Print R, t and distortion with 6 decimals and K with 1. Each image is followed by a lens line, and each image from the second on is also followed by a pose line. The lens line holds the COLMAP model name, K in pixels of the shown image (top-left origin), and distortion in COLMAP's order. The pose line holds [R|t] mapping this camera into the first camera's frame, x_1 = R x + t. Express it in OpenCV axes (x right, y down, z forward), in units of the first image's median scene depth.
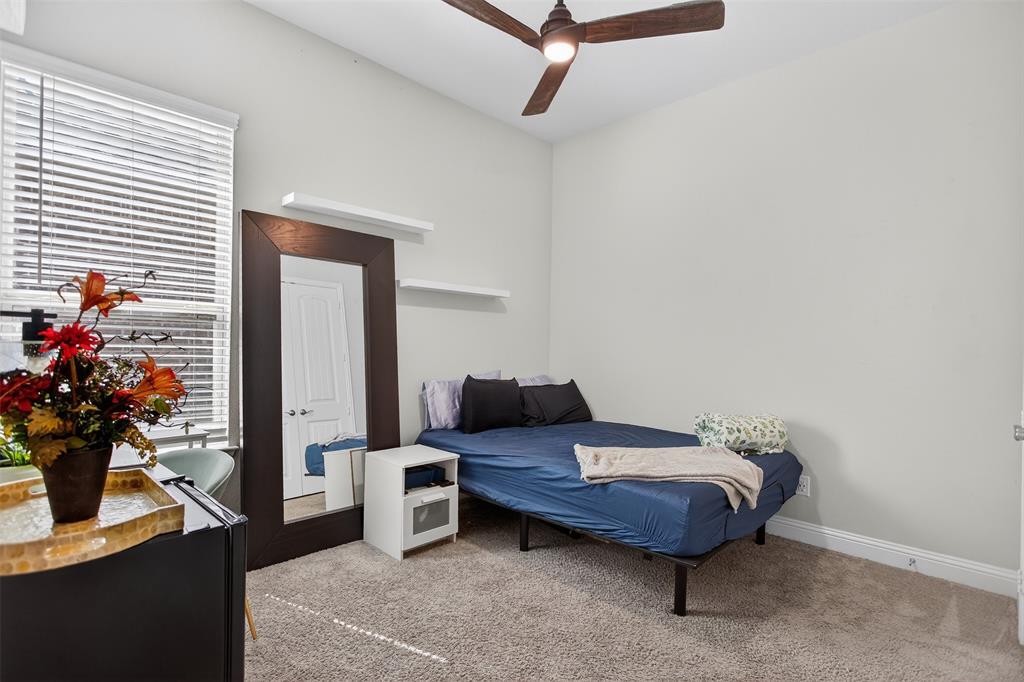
lens RADIAL K [[488.6, 0, 512.0], [0, 488.6, 341.0], [0, 0, 1]] dist [-0.008566, 0.000363]
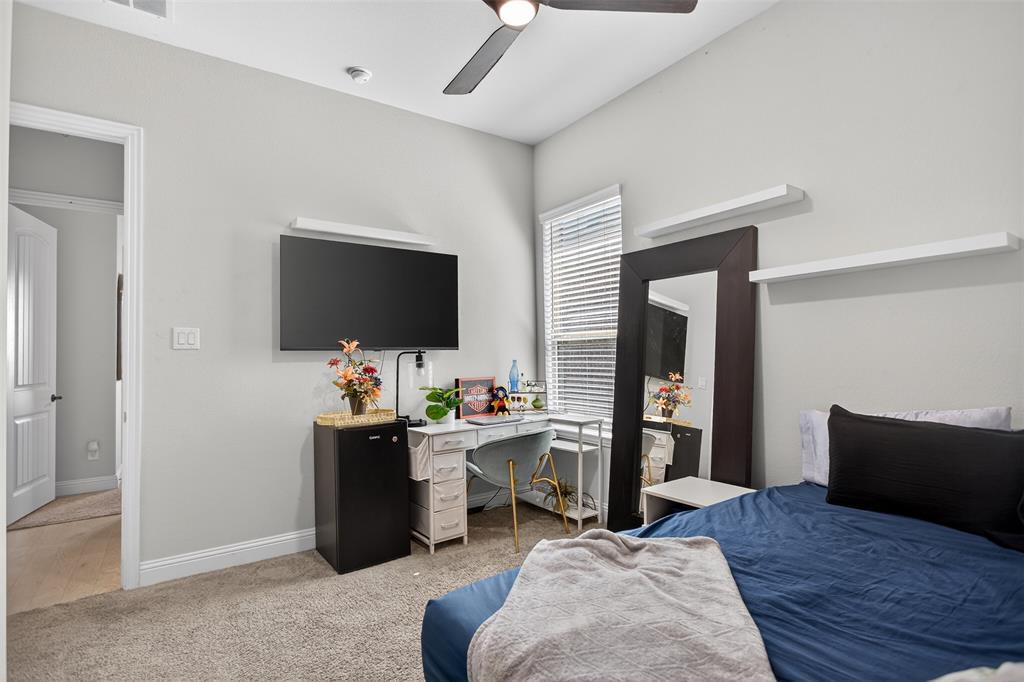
lens RADIAL K [[488.6, 0, 512.0], [0, 488.6, 341.0], [0, 0, 1]] dist [-0.008566, 0.000363]
pose [[-0.207467, -0.037042, -0.977540, 0.607342], [0.024144, 0.998785, -0.042972, 0.005273], [0.977944, -0.032517, -0.206321, 0.763274]]
